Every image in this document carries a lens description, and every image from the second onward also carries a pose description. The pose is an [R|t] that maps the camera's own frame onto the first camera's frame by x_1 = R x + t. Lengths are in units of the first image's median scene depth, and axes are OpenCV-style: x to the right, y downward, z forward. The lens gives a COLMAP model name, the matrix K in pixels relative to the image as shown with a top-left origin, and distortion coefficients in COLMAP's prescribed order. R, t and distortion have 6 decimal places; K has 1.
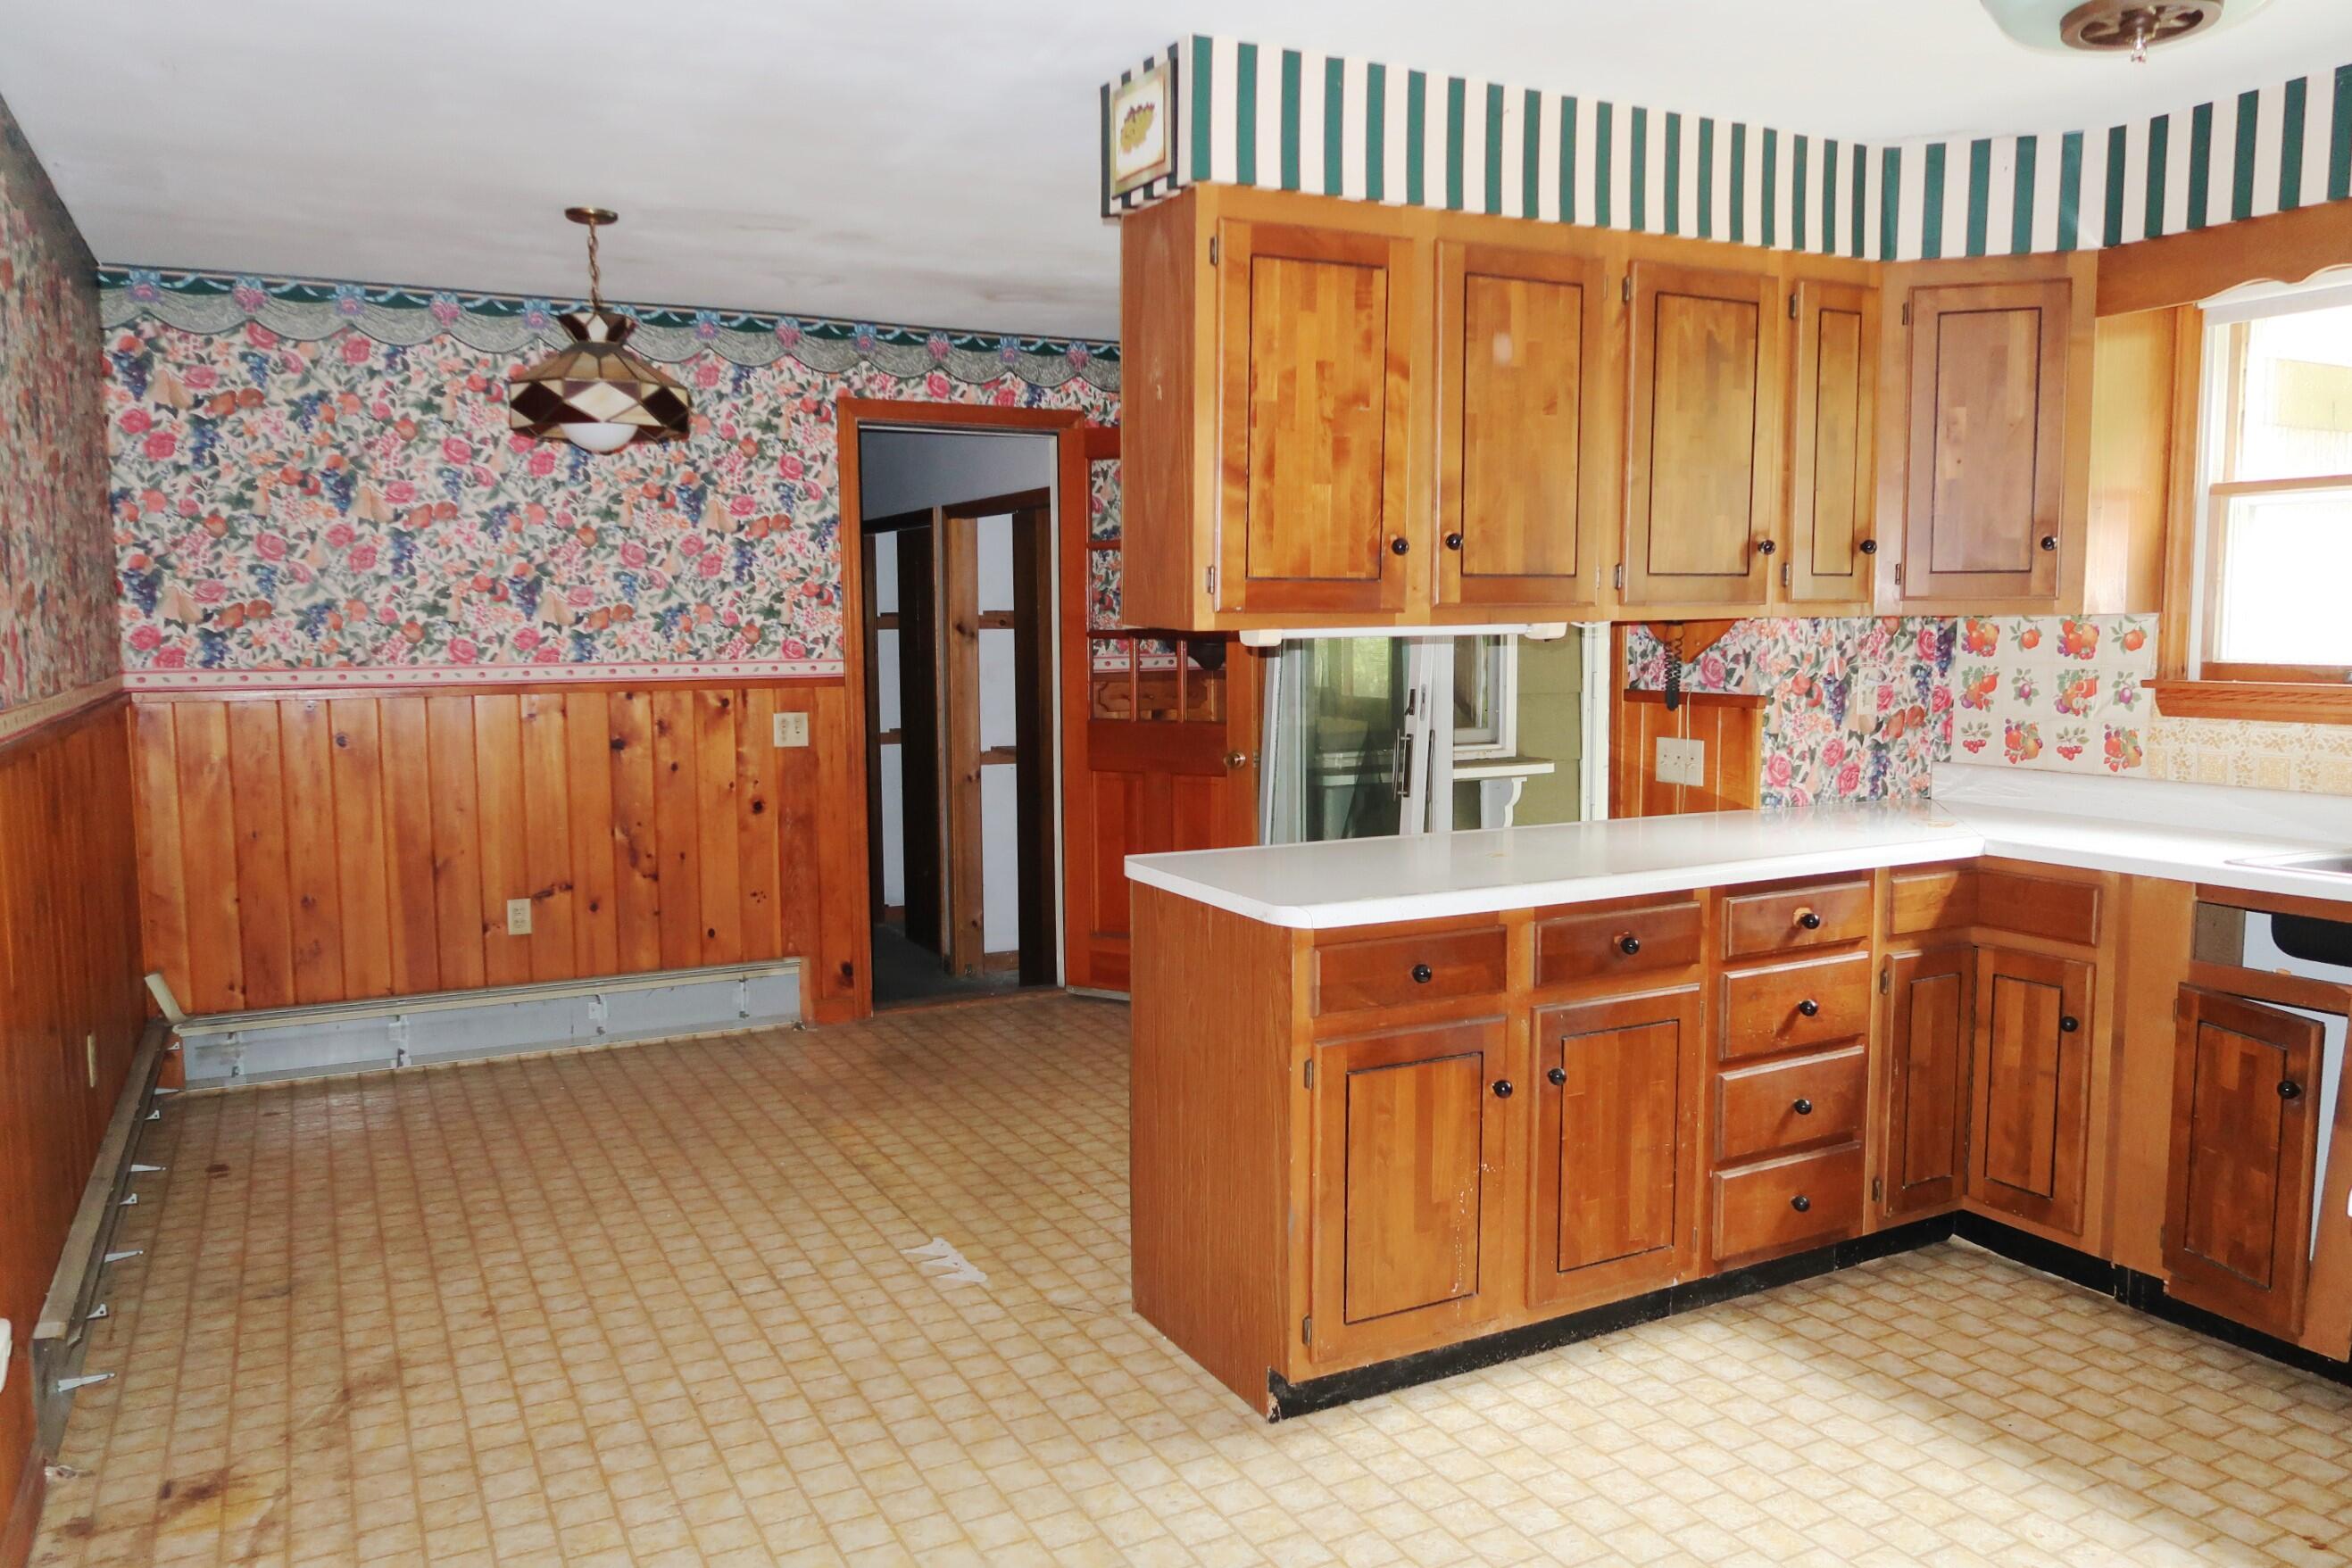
lens RADIAL K [[1741.6, 0, 1179.8], [0, 1741.6, 784.0], [0, 0, 1]] dist [-0.001266, -0.002585]
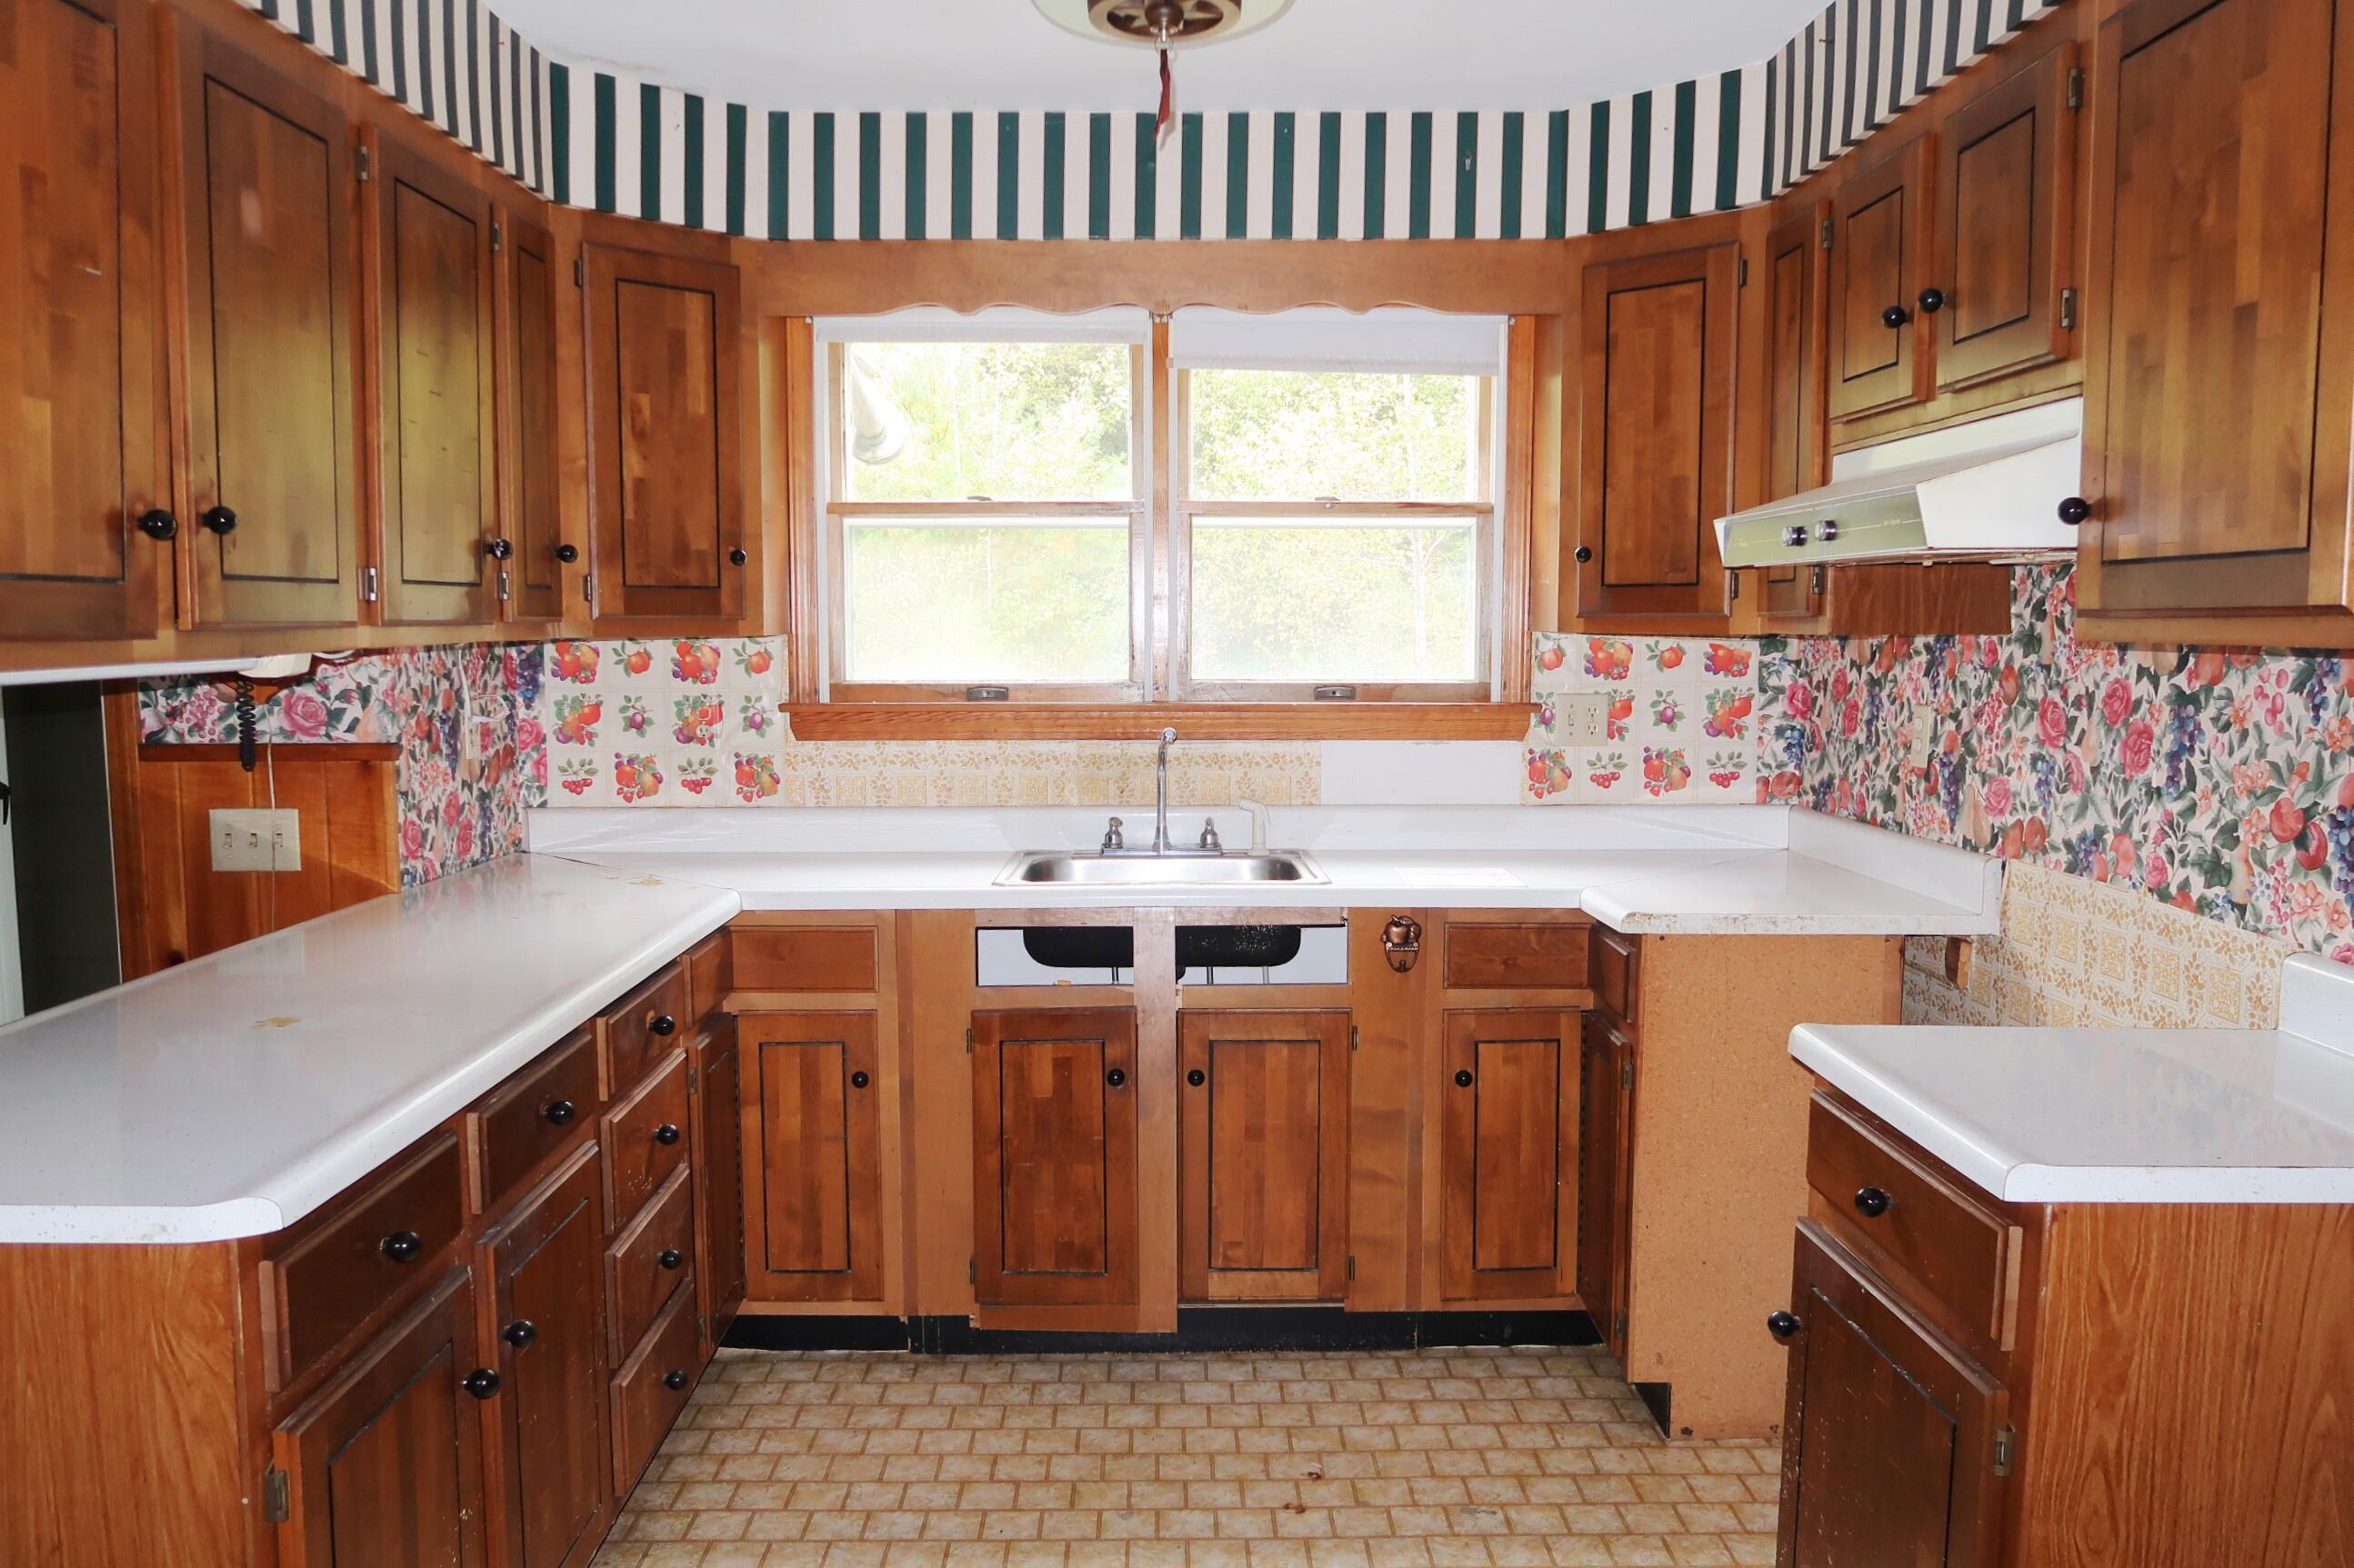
lens RADIAL K [[1743.0, 0, 1174.0], [0, 1743.0, 786.2], [0, 0, 1]] dist [-0.001266, -0.002585]
pose [[0.453330, -0.079965, 0.887748, -0.190778], [0.084606, 0.995331, 0.046452, -0.039224], [-0.887318, 0.054051, 0.457979, 0.356977]]
